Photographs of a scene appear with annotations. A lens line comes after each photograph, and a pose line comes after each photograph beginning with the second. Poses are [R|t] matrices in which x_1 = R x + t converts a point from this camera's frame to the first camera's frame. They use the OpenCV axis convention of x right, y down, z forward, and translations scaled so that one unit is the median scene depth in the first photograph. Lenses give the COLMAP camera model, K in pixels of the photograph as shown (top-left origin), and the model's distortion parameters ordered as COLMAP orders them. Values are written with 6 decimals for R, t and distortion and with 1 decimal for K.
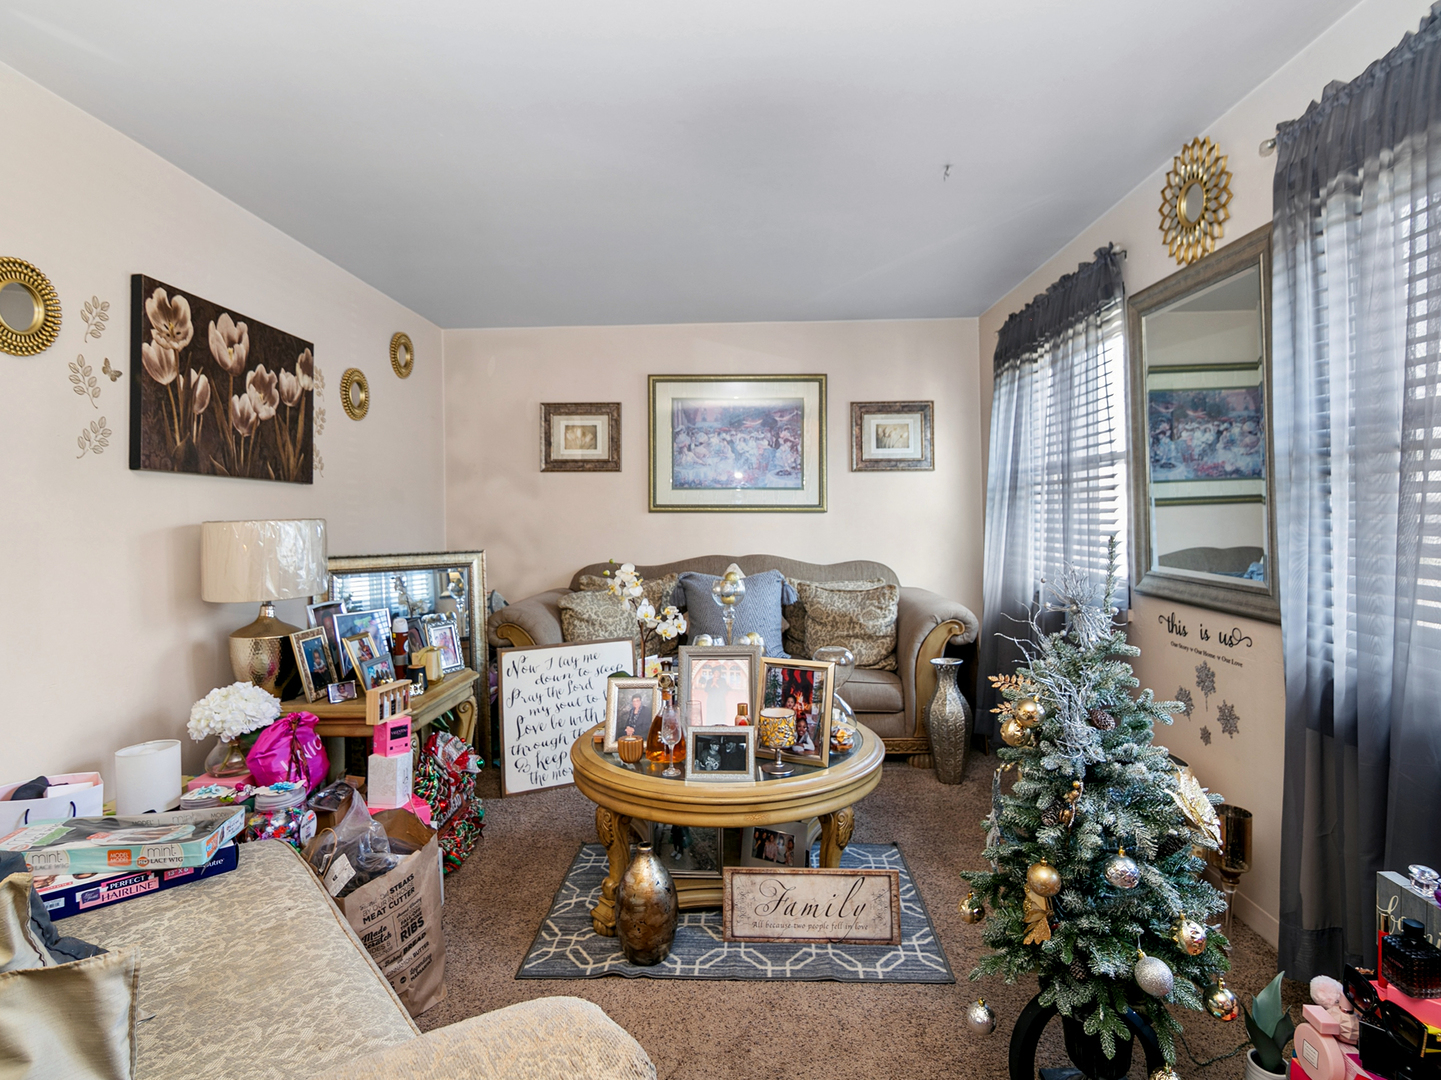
lens RADIAL K [[751.3, 0, 719.2], [0, 751.3, 518.4], [0, 0, 1]] dist [0.018746, -0.020551]
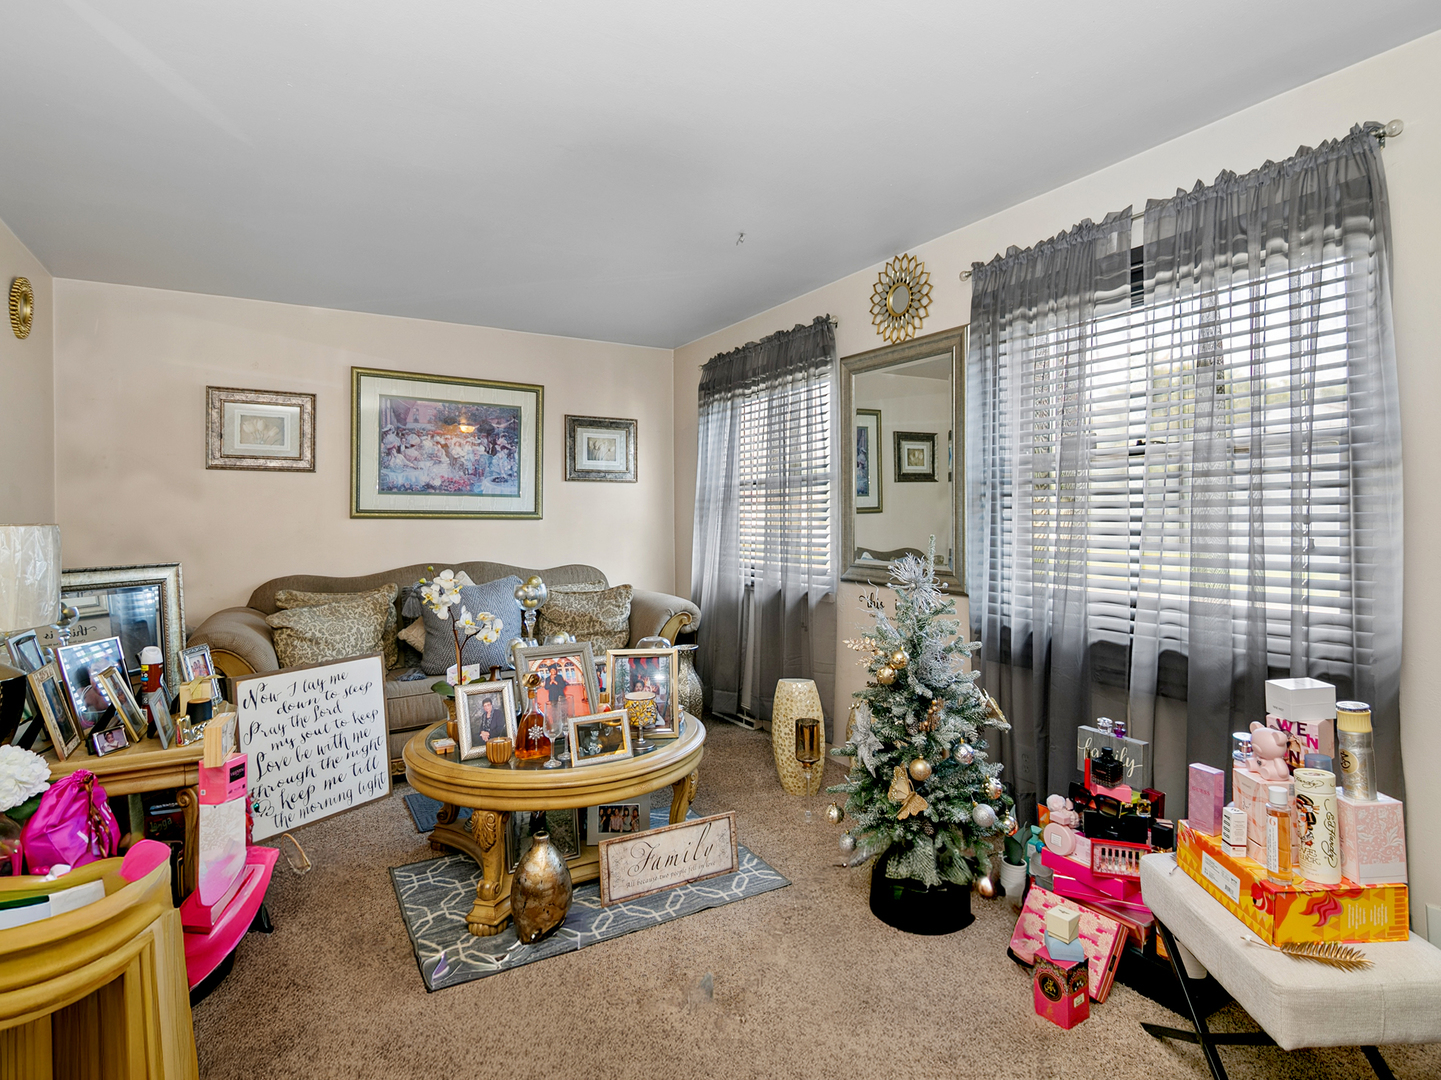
lens RADIAL K [[747.4, 0, 720.5], [0, 747.4, 540.0], [0, 0, 1]] dist [0.001982, -0.000754]
pose [[0.845099, -0.009566, 0.534524, -0.324079], [0.000406, 0.999851, 0.017252, 0.004603], [-0.534609, -0.014362, 0.844977, -0.004523]]
